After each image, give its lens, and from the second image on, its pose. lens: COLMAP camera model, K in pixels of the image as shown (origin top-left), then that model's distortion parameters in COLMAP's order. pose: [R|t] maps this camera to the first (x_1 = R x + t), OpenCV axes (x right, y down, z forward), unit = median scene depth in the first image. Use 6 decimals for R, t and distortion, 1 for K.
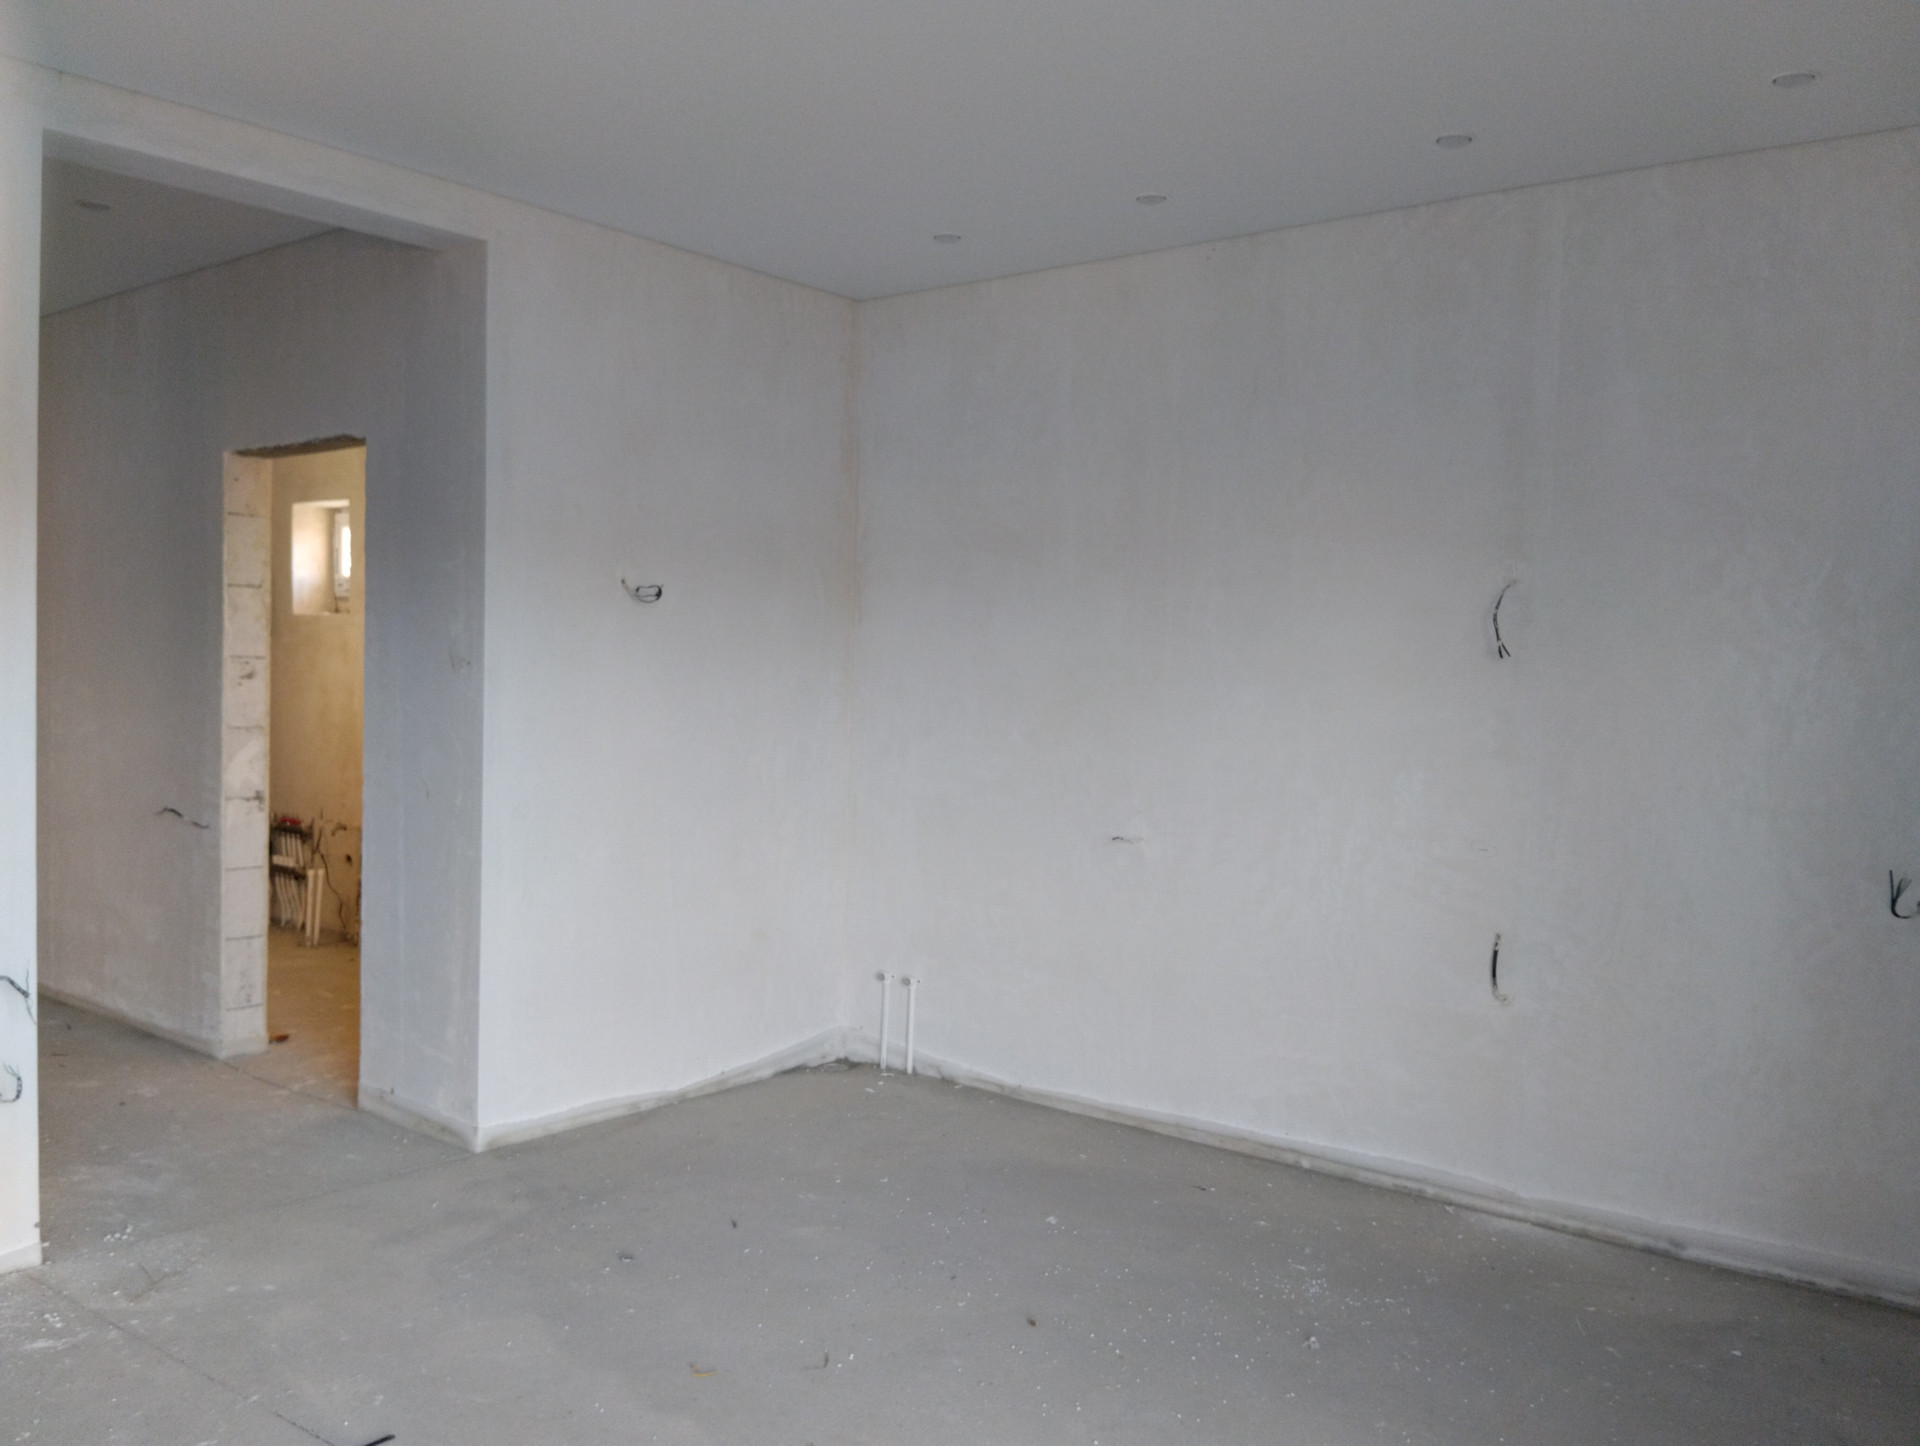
lens RADIAL K [[1546.0, 0, 960.5], [0, 1546.0, 738.4], [0, 0, 1]] dist [0.095305, -0.184765]
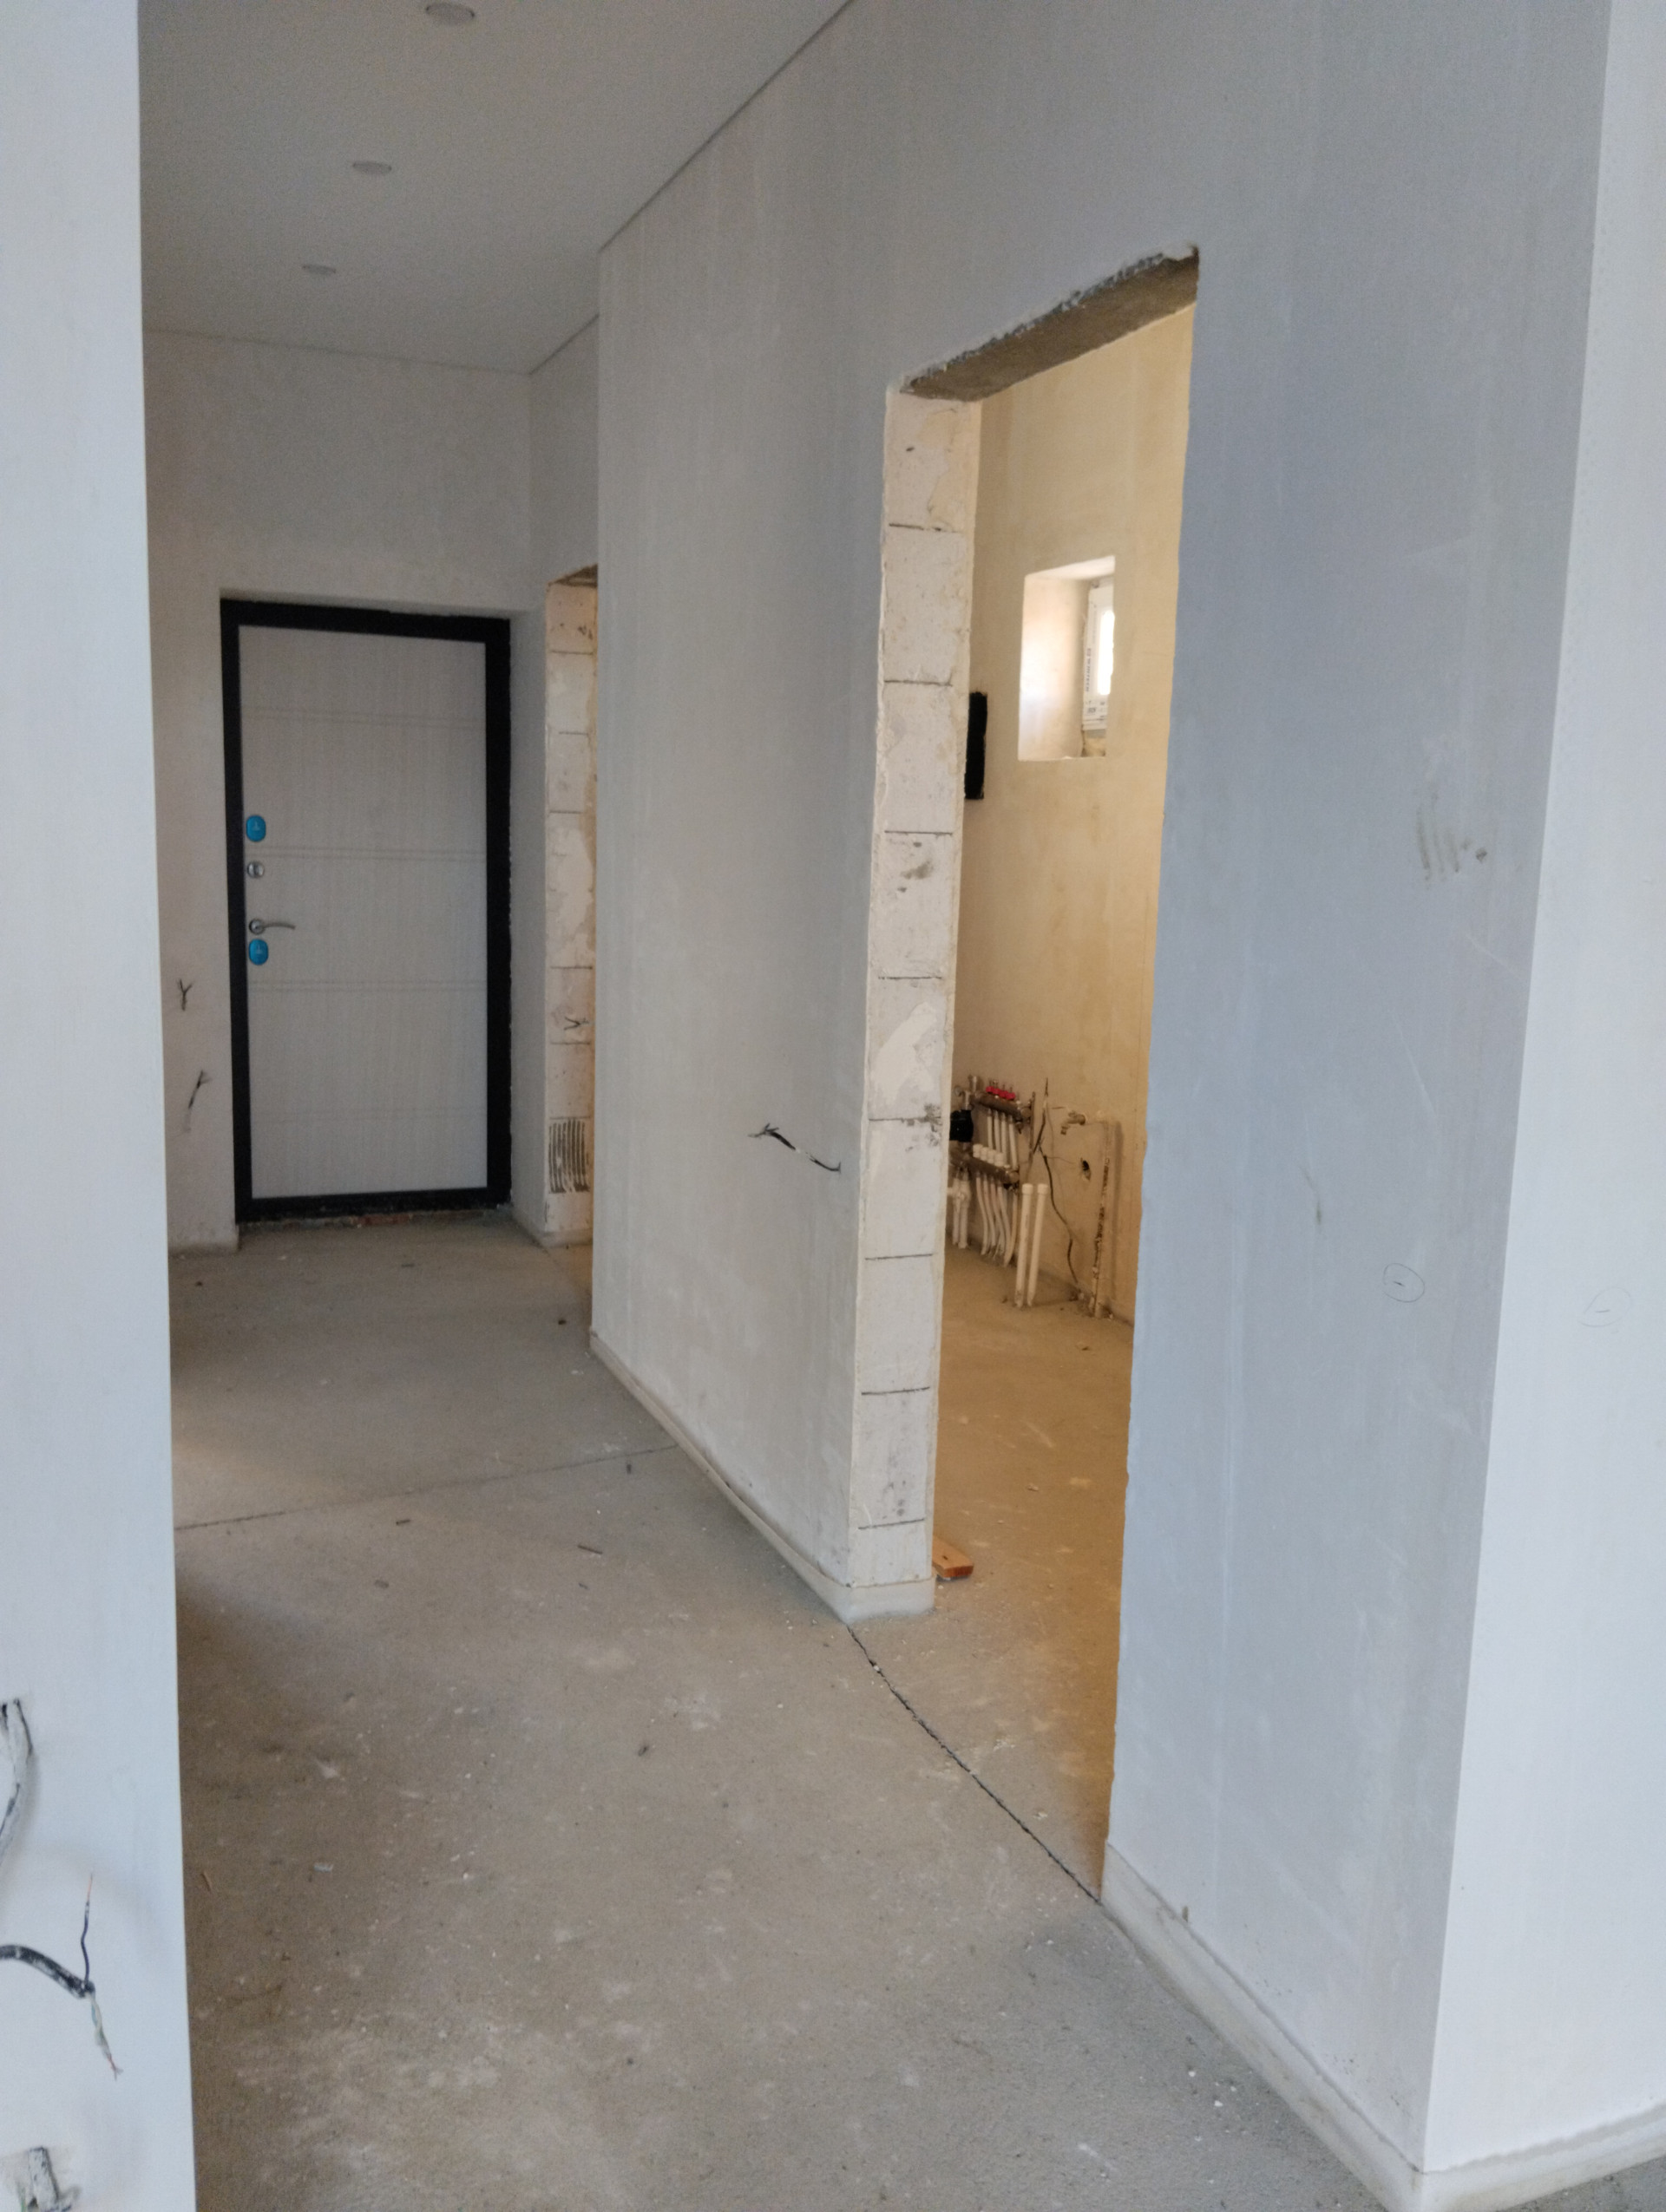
lens RADIAL K [[1806.1, 0, 800.1], [0, 1806.1, 1026.8], [0, 0, 1]] dist [0.089500, -0.182486]
pose [[0.864808, 0.060106, -0.498492, -0.194567], [-0.032056, 0.997393, 0.064649, -0.025714], [0.501078, -0.039929, 0.864480, 0.470045]]
